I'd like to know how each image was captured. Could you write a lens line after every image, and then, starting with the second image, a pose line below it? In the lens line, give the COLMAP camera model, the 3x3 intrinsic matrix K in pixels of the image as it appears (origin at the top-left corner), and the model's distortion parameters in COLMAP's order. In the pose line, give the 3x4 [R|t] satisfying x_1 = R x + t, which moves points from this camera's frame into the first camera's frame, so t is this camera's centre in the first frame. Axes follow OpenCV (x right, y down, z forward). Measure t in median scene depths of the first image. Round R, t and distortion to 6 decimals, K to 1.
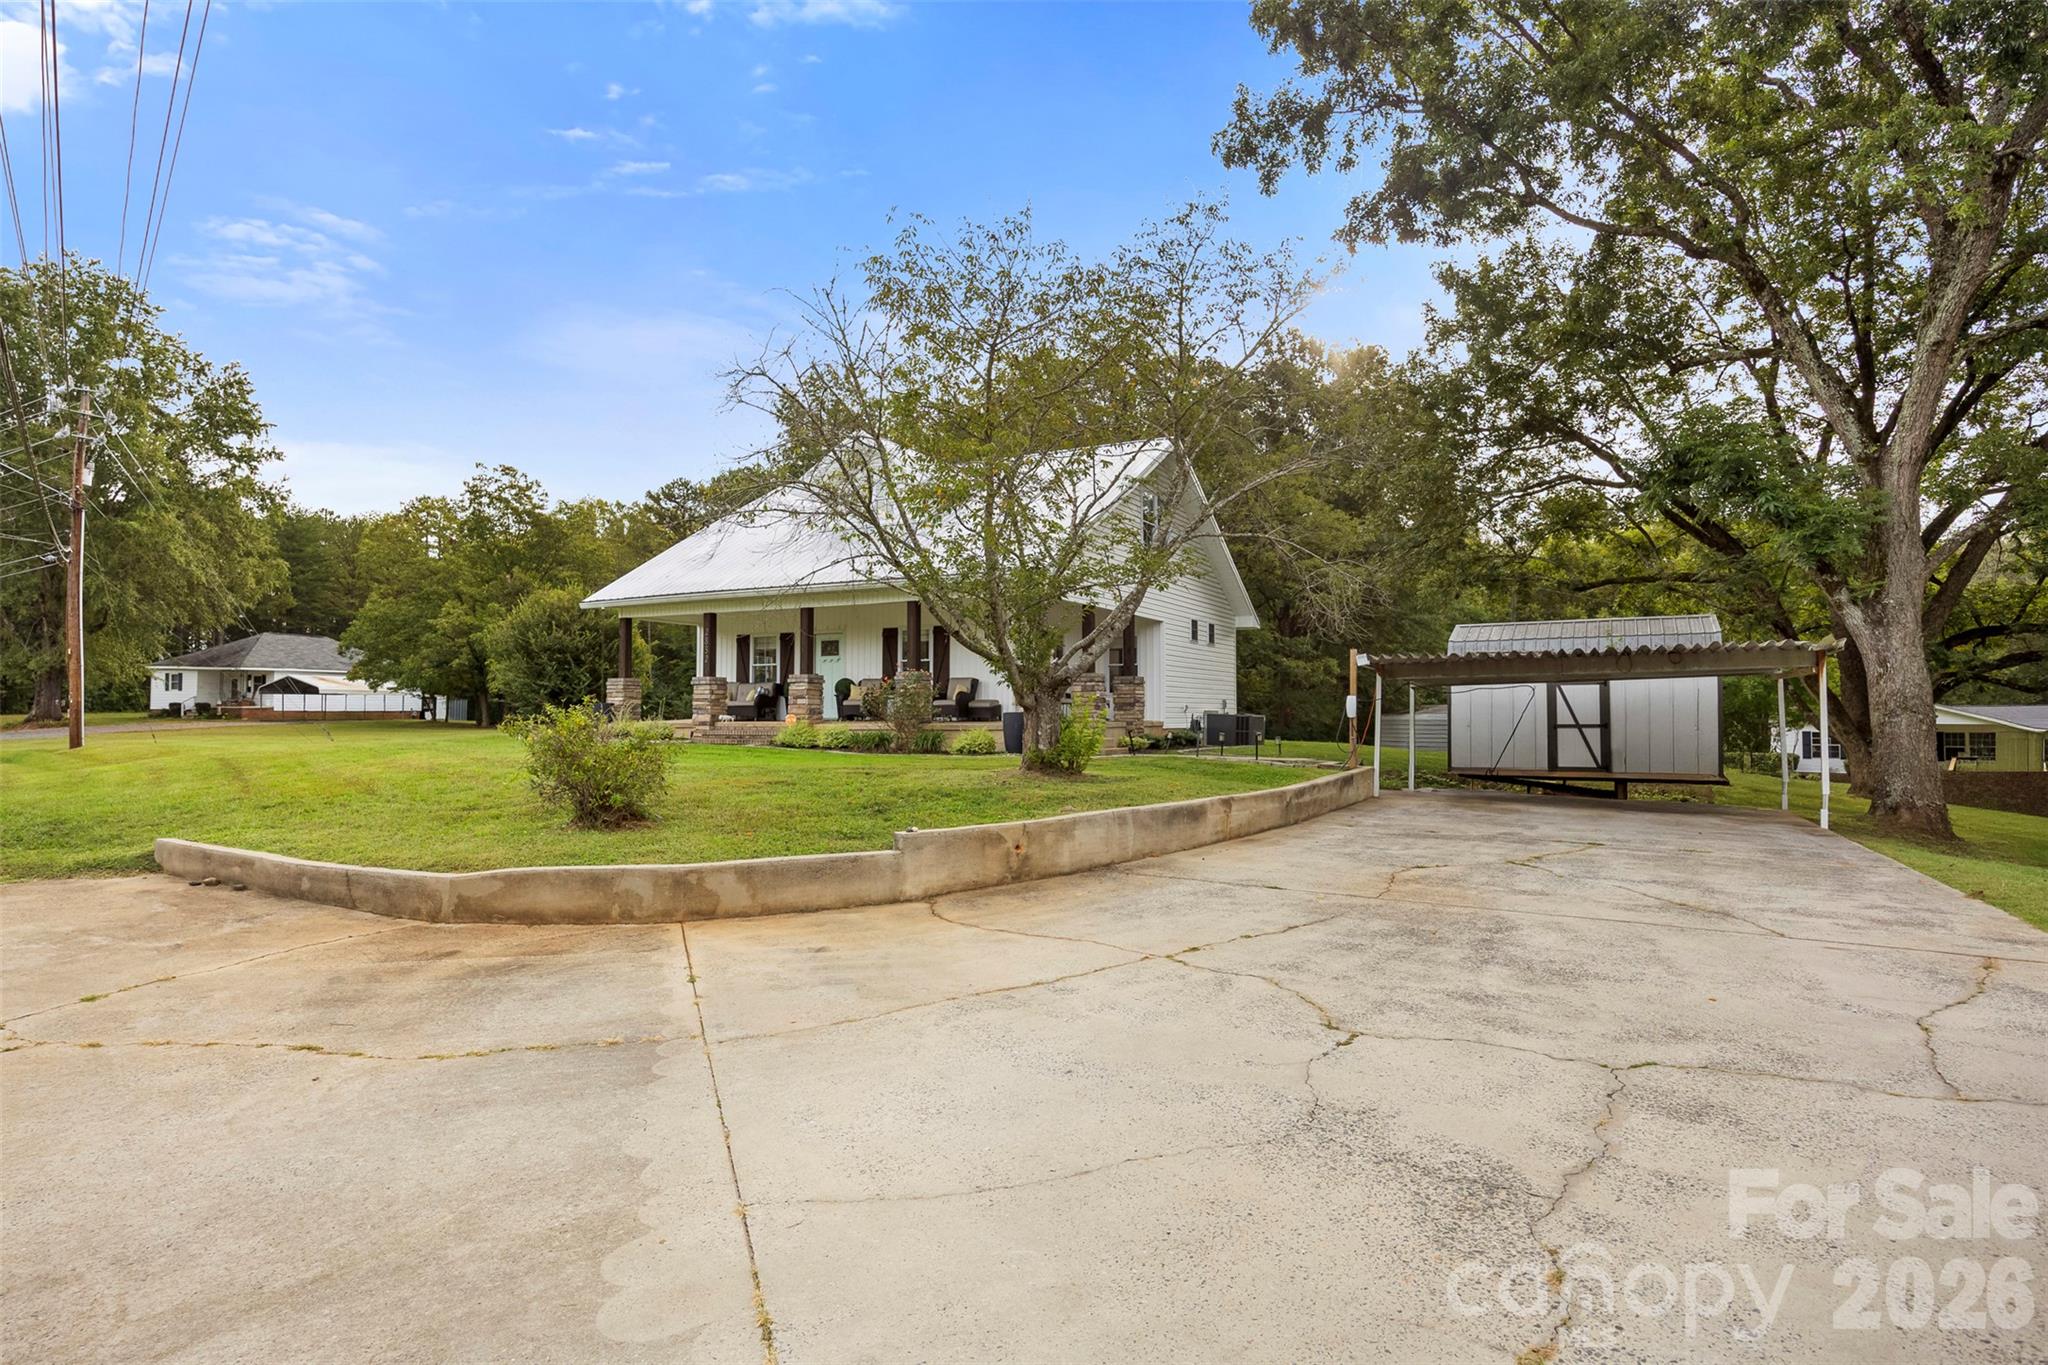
lens RADIAL K [[1071.7, 0, 1031.3], [0, 1071.7, 687.3], [0, 0, 1]] dist [0.005086, 0.000740]
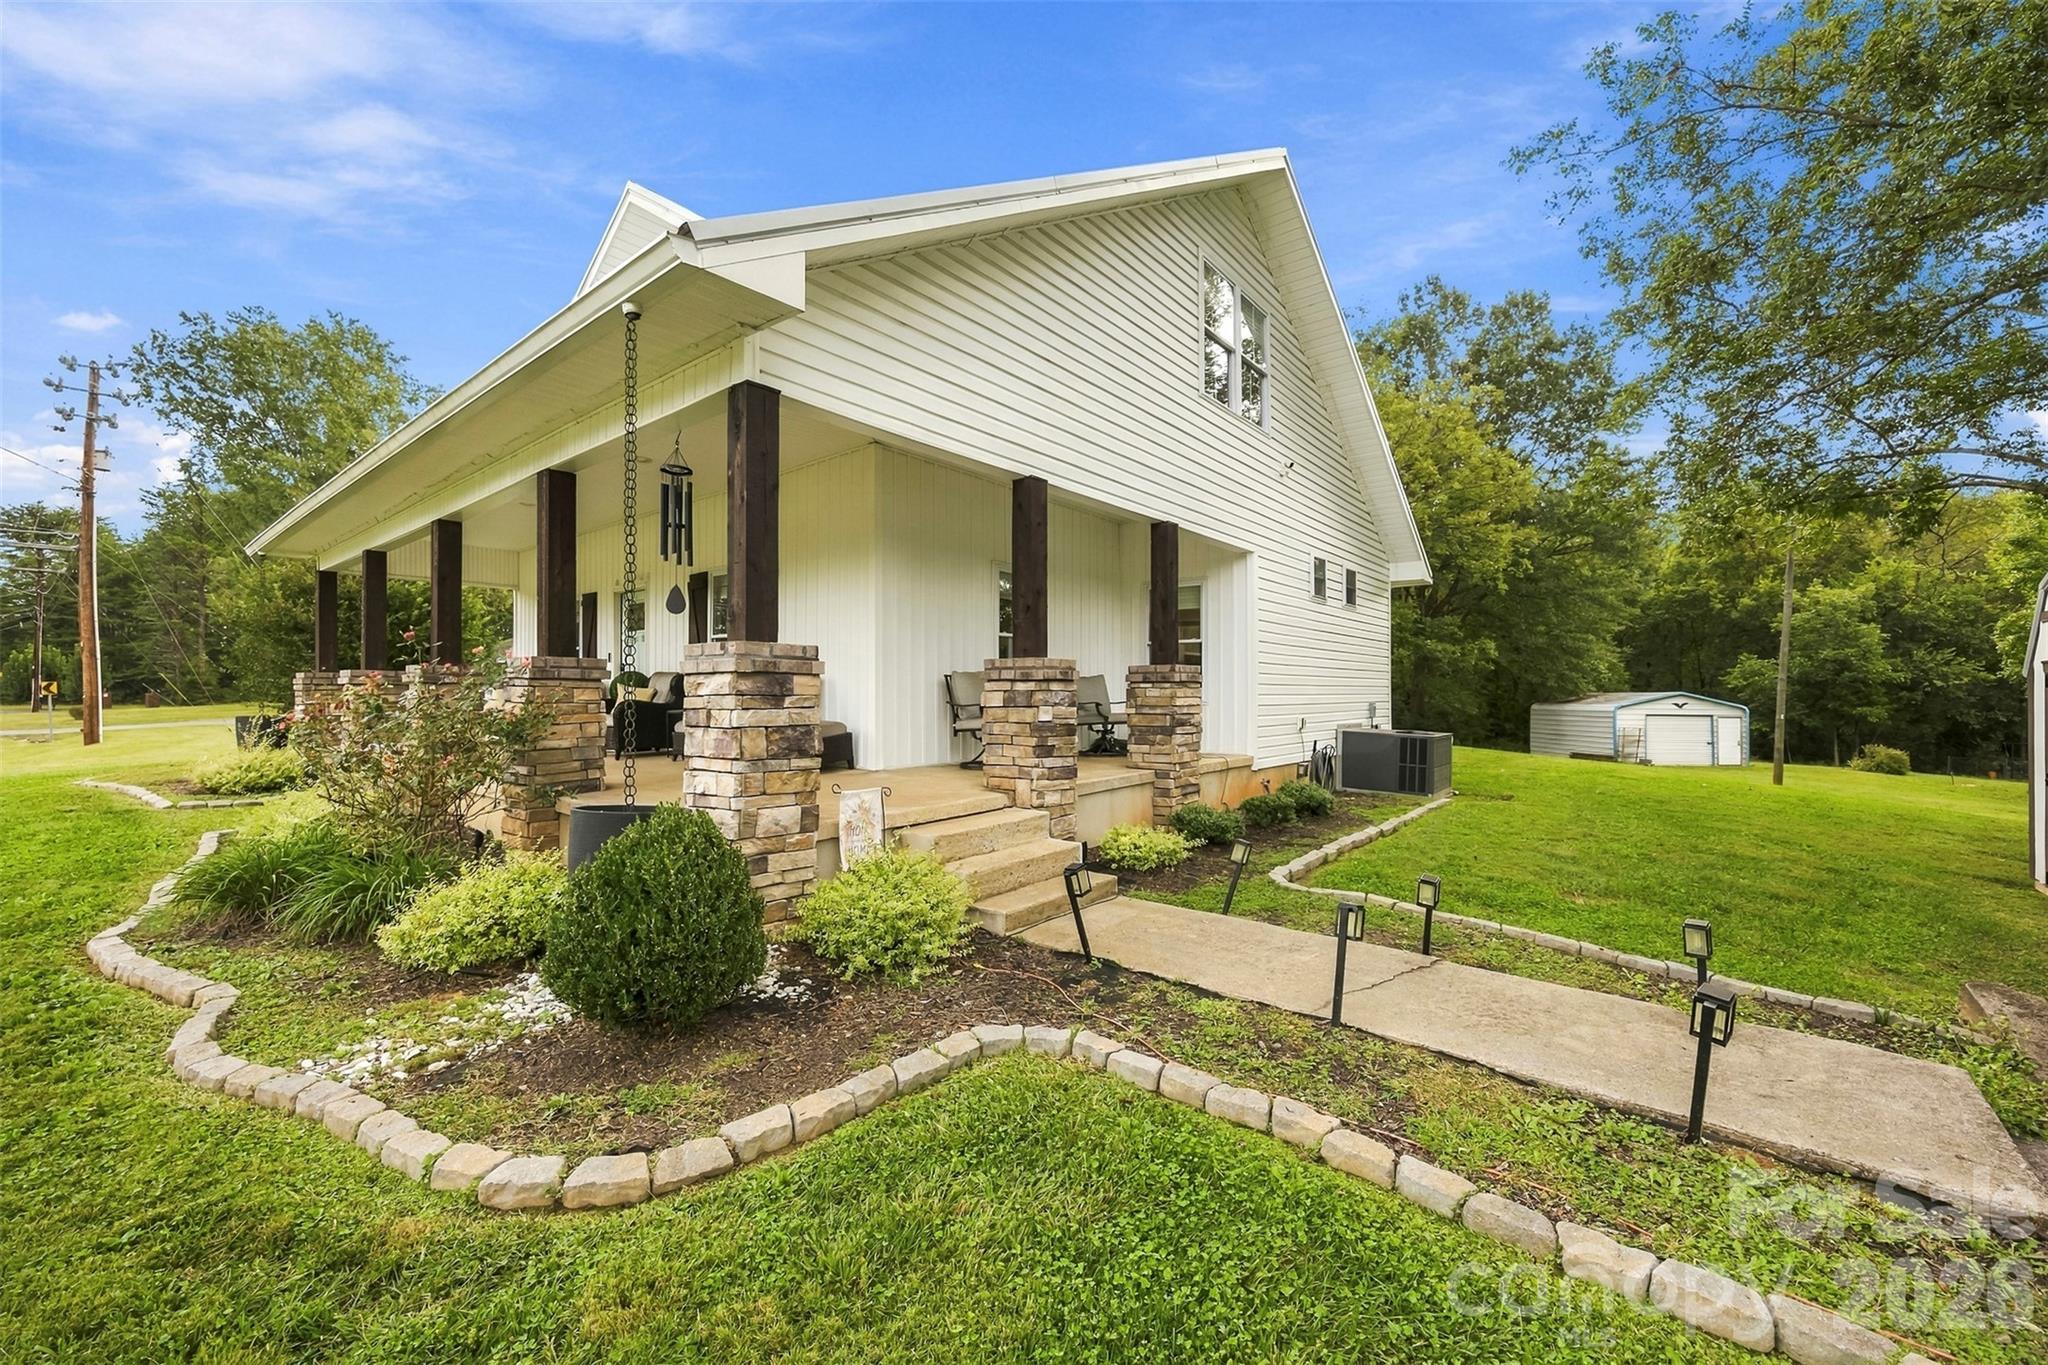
lens RADIAL K [[803.5, 0, 1022.8], [0, 803.5, 692.2], [0, 0, 1]] dist [0.002556, 0.000248]
pose [[0.980414, 0.000981, -0.196946, 0.093127], [0.004127, 0.999666, 0.025523, -0.007178], [0.196905, -0.025835, 0.980082, 0.621323]]
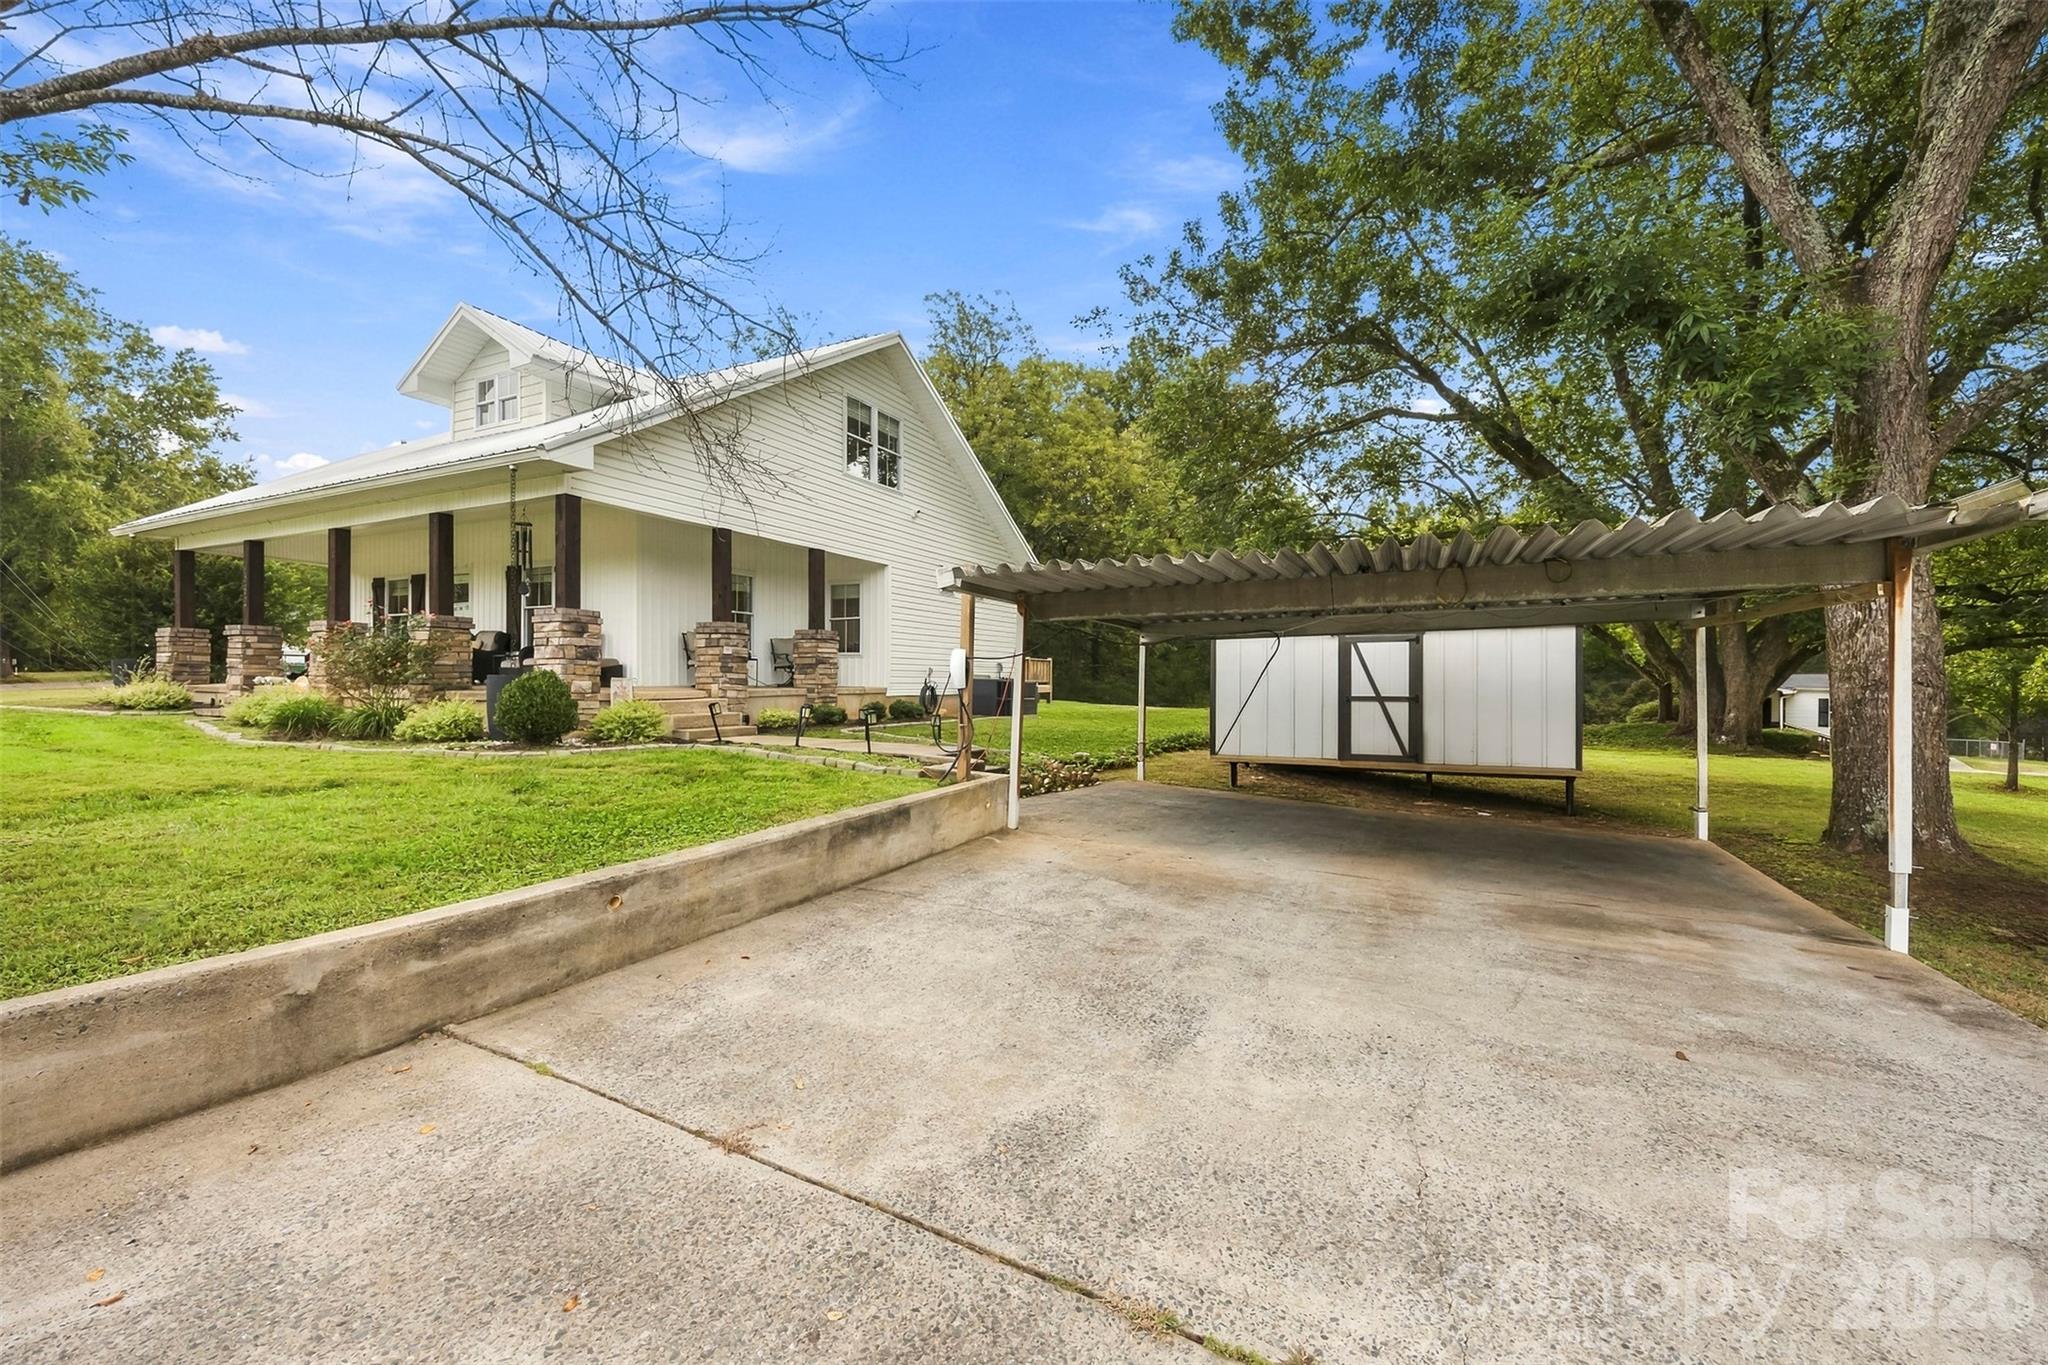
lens RADIAL K [[803.5, 0, 1021.5], [0, 803.5, 686.5], [0, 0, 1]] dist [0.002556, 0.000248]
pose [[0.999486, 0.005769, 0.031547, 0.207910], [-0.006919, 0.999311, 0.036477, 0.007858], [-0.031315, -0.036676, 0.998836, 0.385554]]
